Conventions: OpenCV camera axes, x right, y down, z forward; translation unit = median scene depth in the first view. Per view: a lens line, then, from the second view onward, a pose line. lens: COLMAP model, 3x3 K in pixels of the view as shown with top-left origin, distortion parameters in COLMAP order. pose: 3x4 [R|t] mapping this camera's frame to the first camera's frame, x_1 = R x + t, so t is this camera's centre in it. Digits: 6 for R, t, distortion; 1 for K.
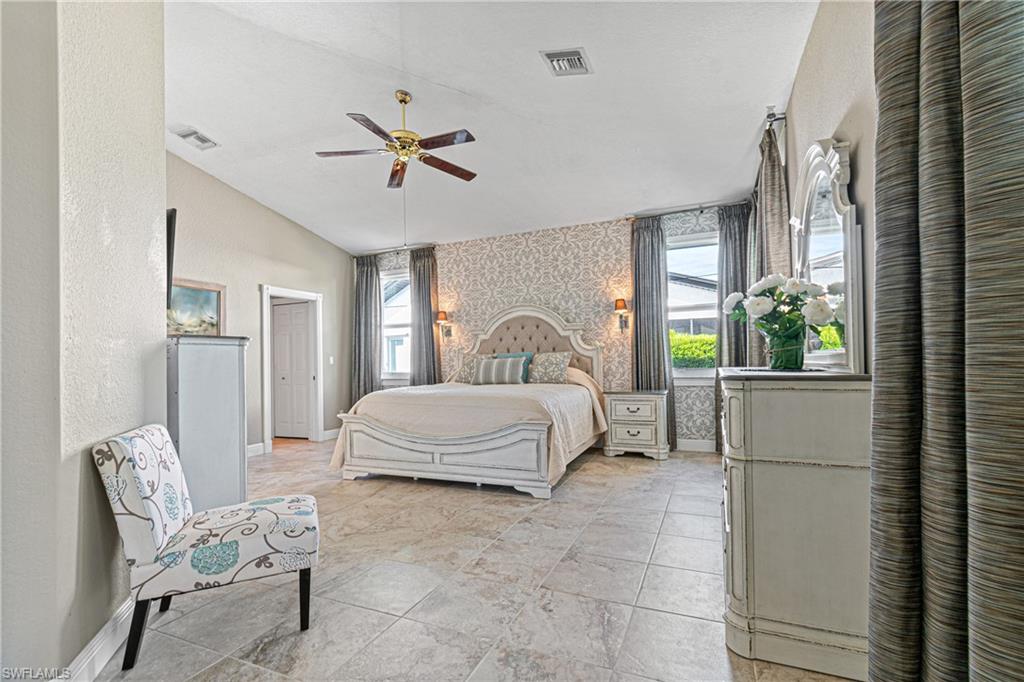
lens RADIAL K [[449.4, 0, 511.8], [0, 449.4, 362.2], [0, 0, 1]] dist [-0.001278, -0.000221]
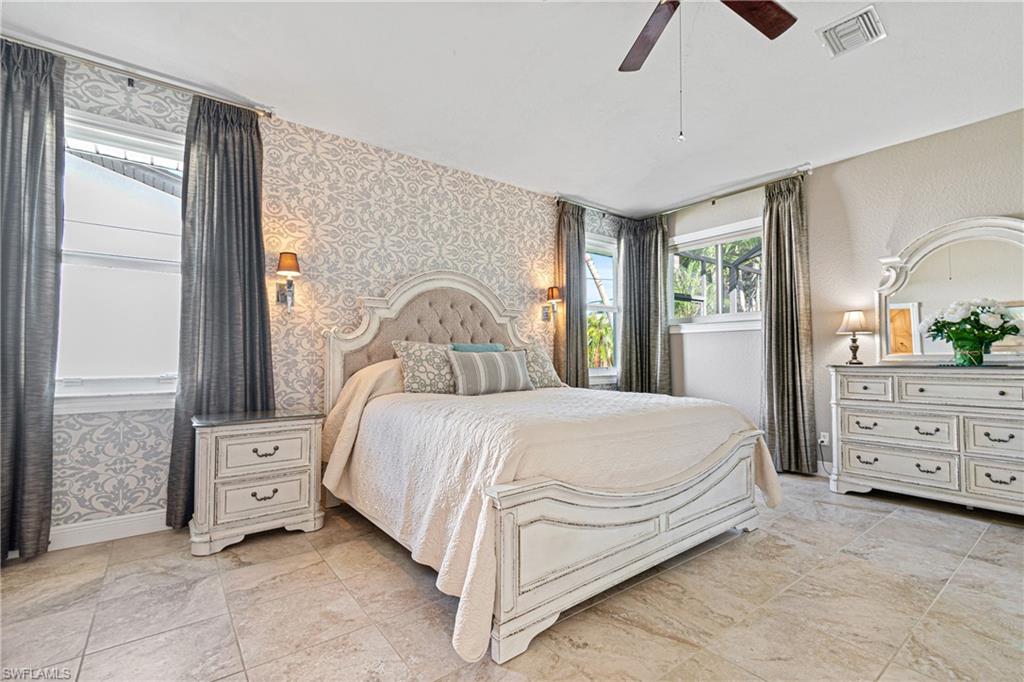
lens RADIAL K [[464.7, 0, 512.0], [0, 464.7, 341.0], [0, 0, 1]] dist [0.004398, 0.000636]
pose [[0.472550, 0.049229, 0.879928, -0.551838], [-0.007527, 0.998628, -0.051827, 0.009977], [-0.881272, 0.017867, 0.472272, 0.618561]]
